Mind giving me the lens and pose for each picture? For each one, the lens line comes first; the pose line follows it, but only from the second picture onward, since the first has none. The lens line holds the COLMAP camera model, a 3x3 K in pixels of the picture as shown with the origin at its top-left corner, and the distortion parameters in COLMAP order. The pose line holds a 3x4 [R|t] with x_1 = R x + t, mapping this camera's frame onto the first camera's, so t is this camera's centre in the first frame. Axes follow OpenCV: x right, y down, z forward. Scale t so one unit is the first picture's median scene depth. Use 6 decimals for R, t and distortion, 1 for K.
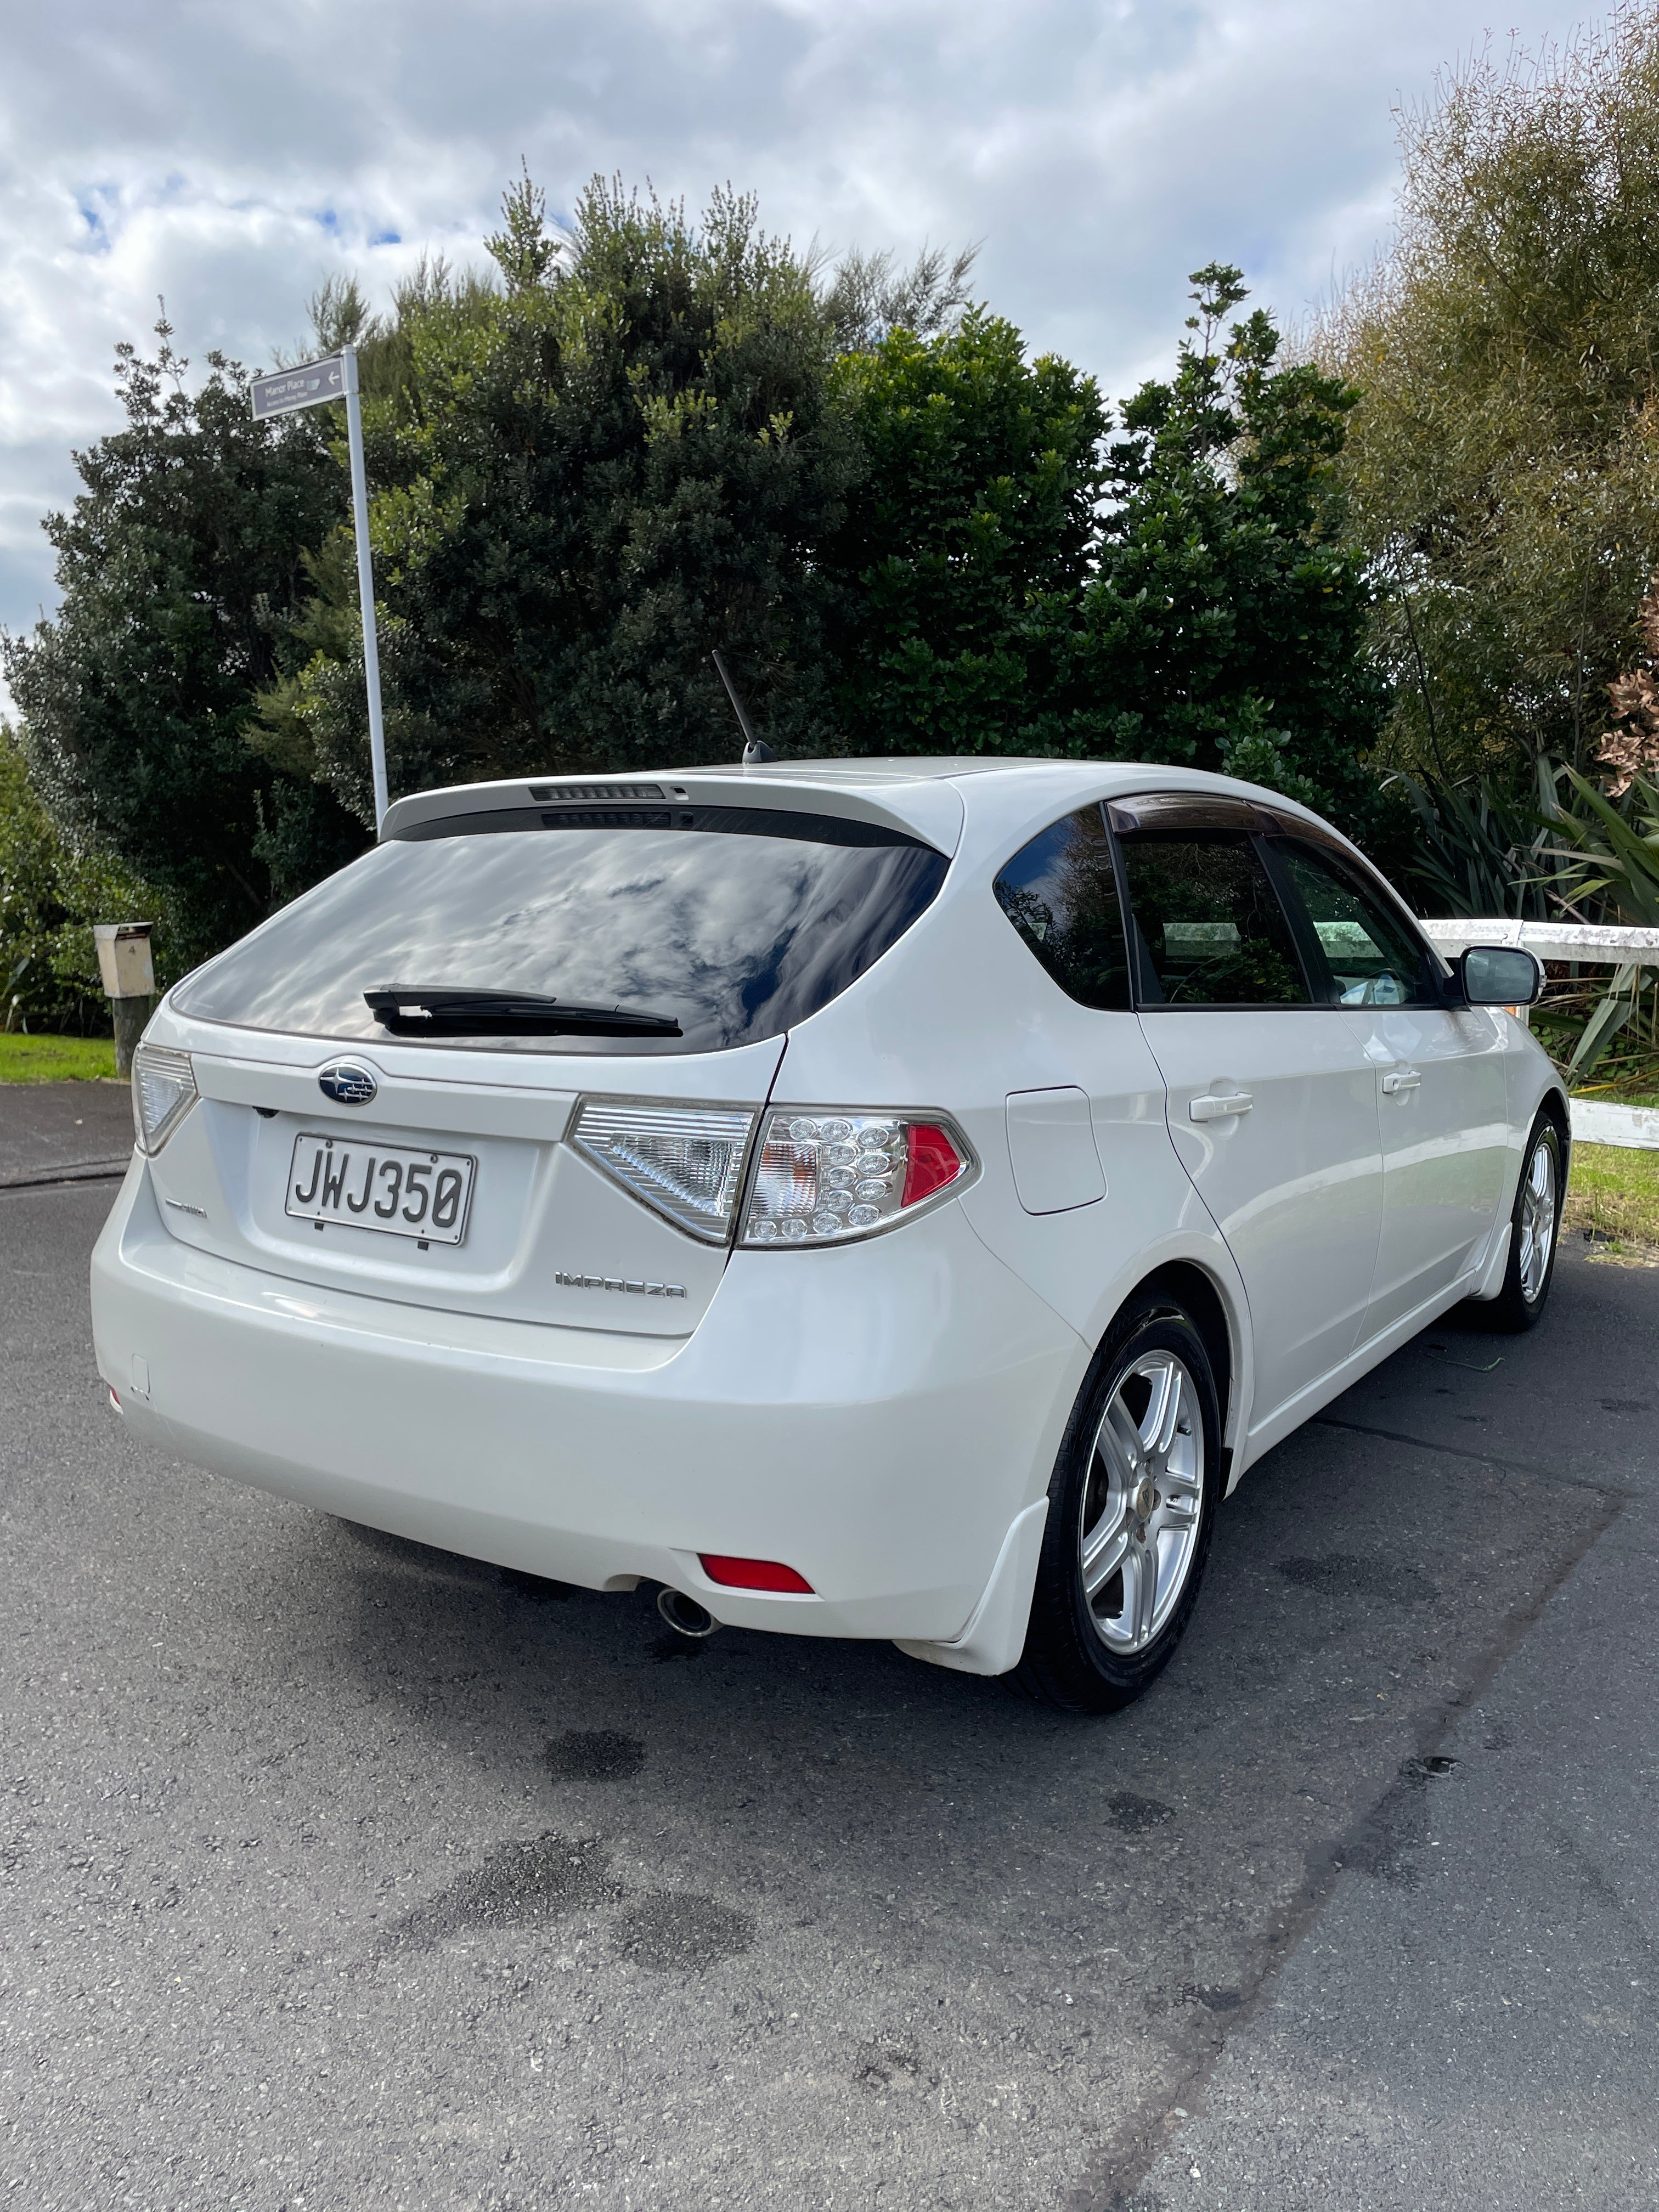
lens RADIAL K [[1672.8, 0, 824.1], [0, 1672.8, 1113.3], [0, 0, 1]] dist [0.090260, -0.119545]
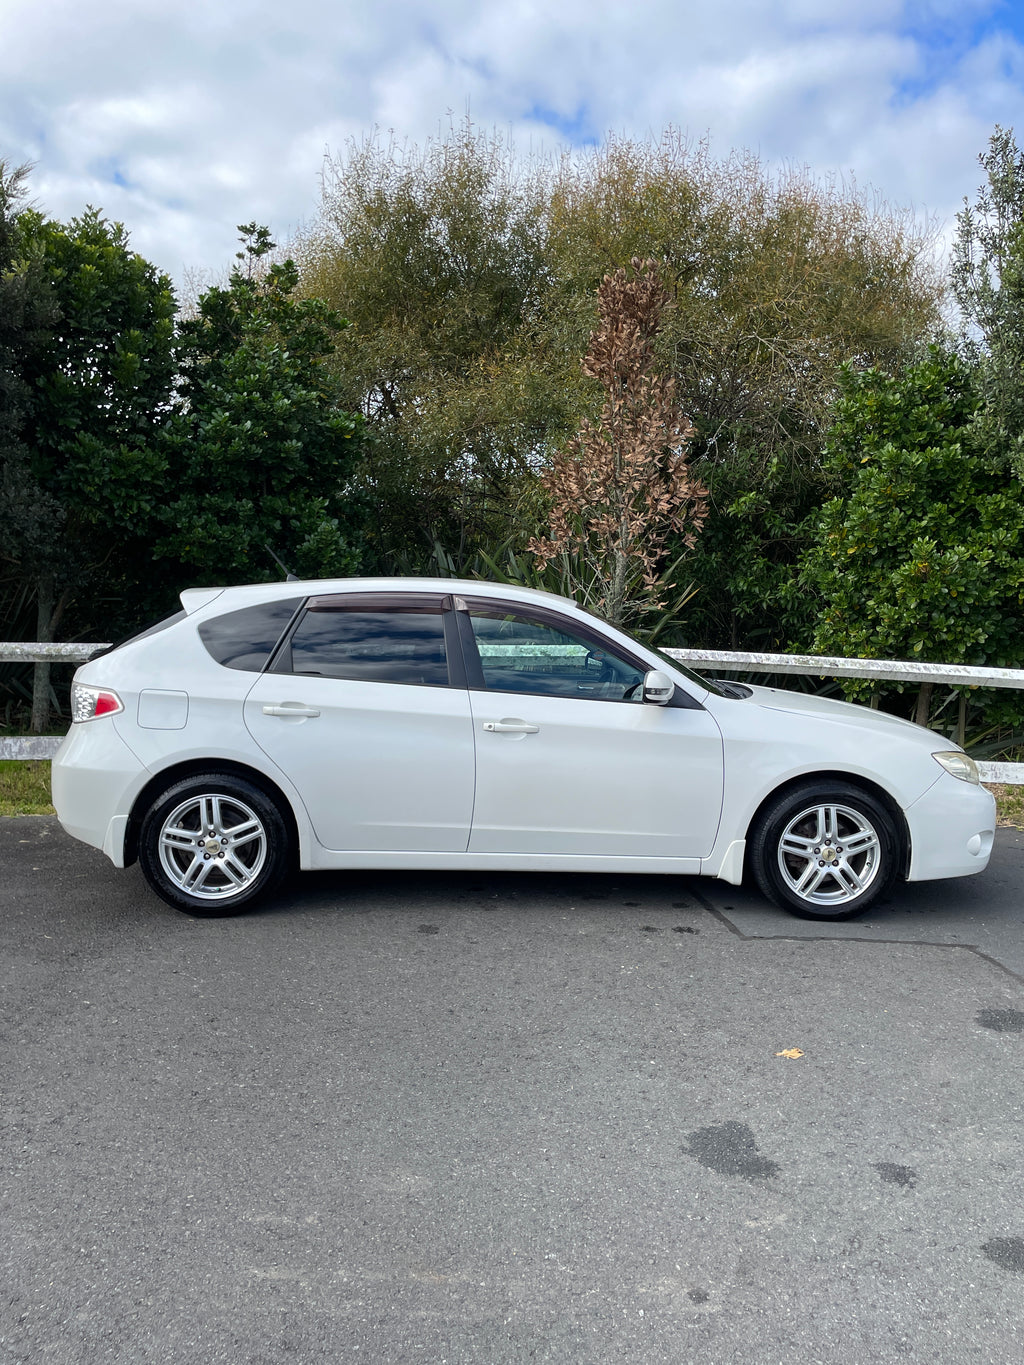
lens RADIAL K [[1032.3, 0, 511.3], [0, 1032.3, 686.1], [0, 0, 1]] dist [0.090260, -0.119545]
pose [[0.774558, -0.037127, 0.631412, -0.231207], [0.065654, 0.997603, -0.021879, -0.029663], [-0.629086, 0.058401, 0.775139, 0.115393]]
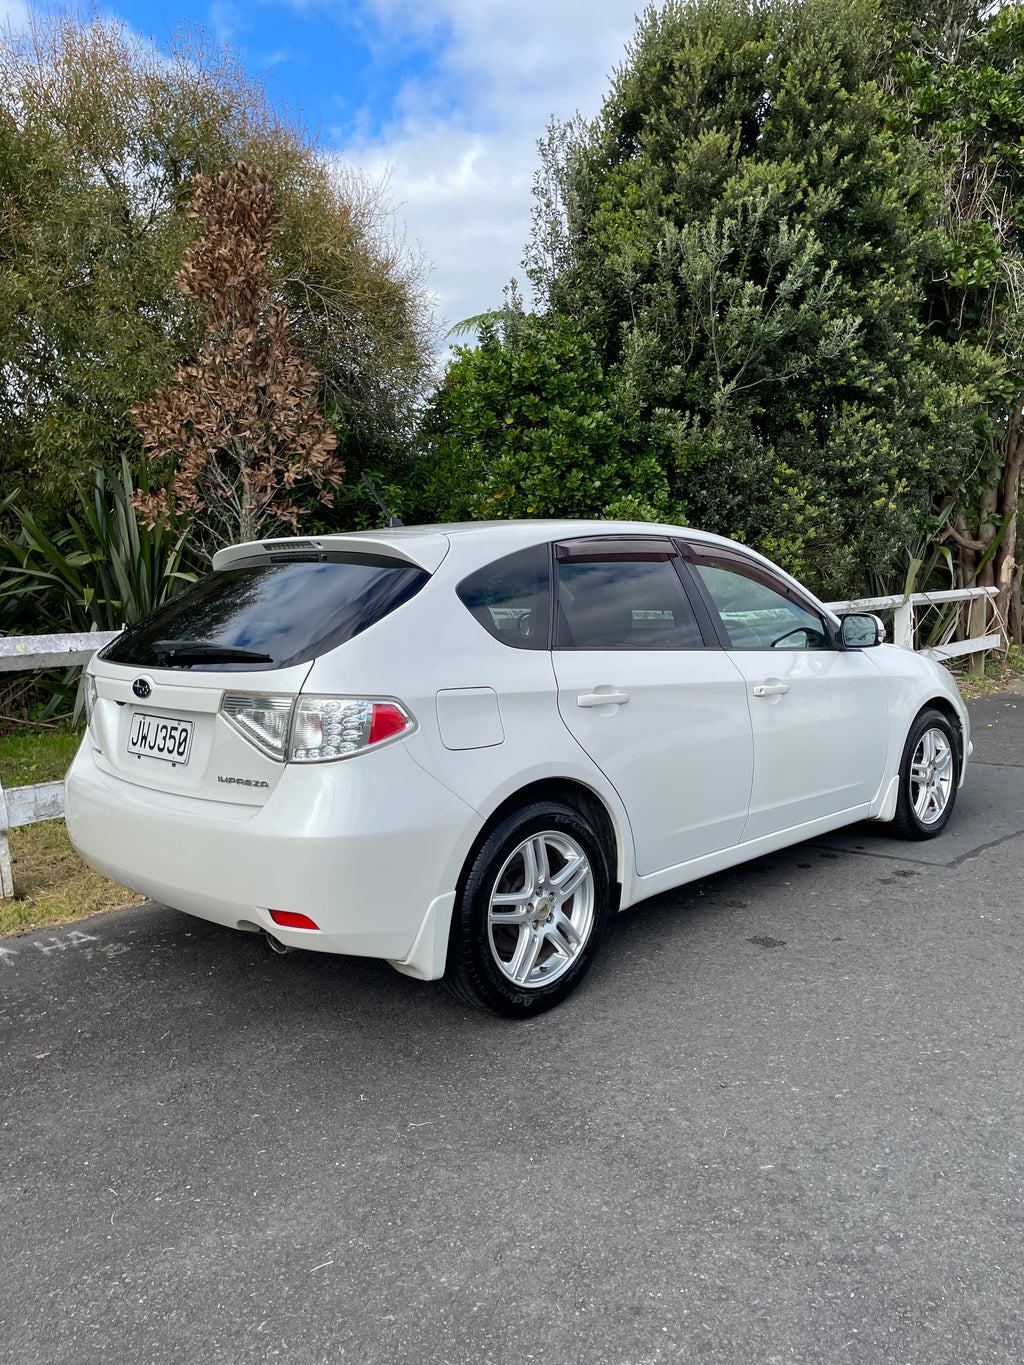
lens RADIAL K [[1036.9, 0, 516.6], [0, 1036.9, 682.0], [0, 0, 1]] dist [0.081150, -0.102677]
pose [[0.139980, -0.101931, 0.984894, -0.335057], [0.152867, 0.984986, 0.080214, -0.066266], [-0.978283, 0.139330, 0.153460, 0.459700]]
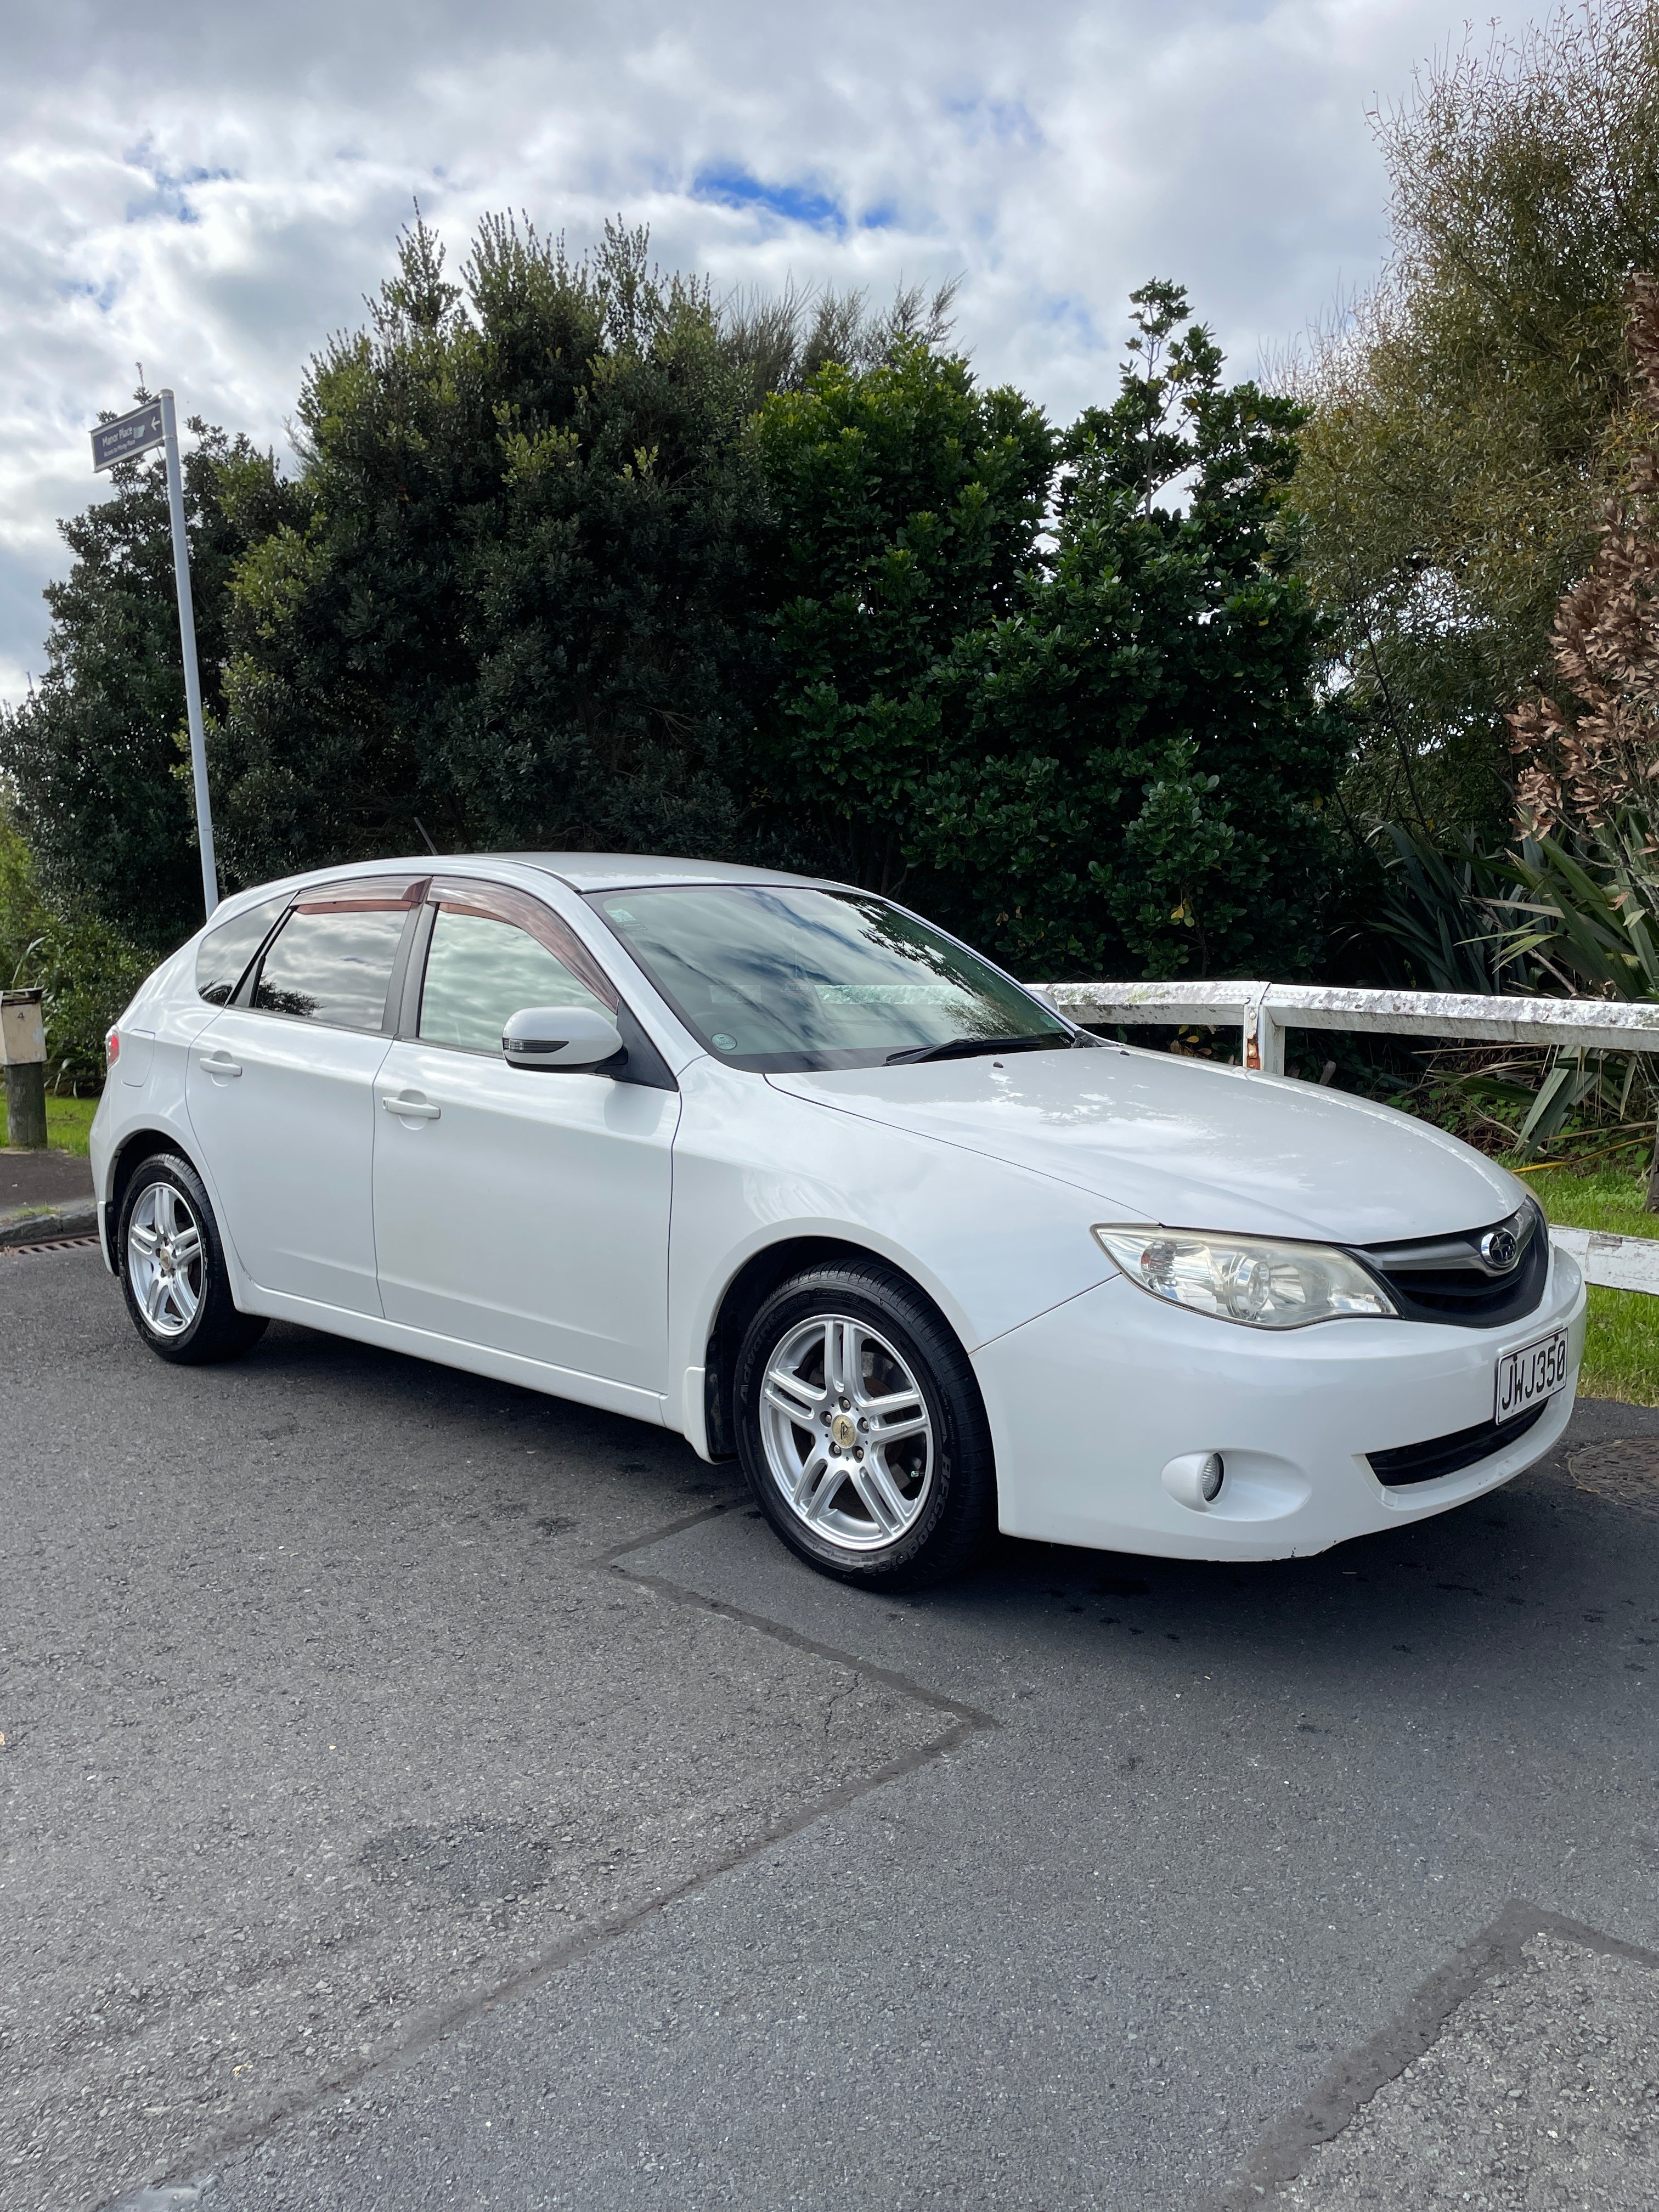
lens RADIAL K [[1672.8, 0, 842.6], [0, 1672.8, 1128.0], [0, 0, 1]] dist [0.090260, -0.119545]
pose [[0.995831, 0.003190, -0.091163, 0.152067], [-0.005623, 0.999635, -0.026441, -0.008566], [0.091045, 0.026844, 0.995485, 0.069819]]
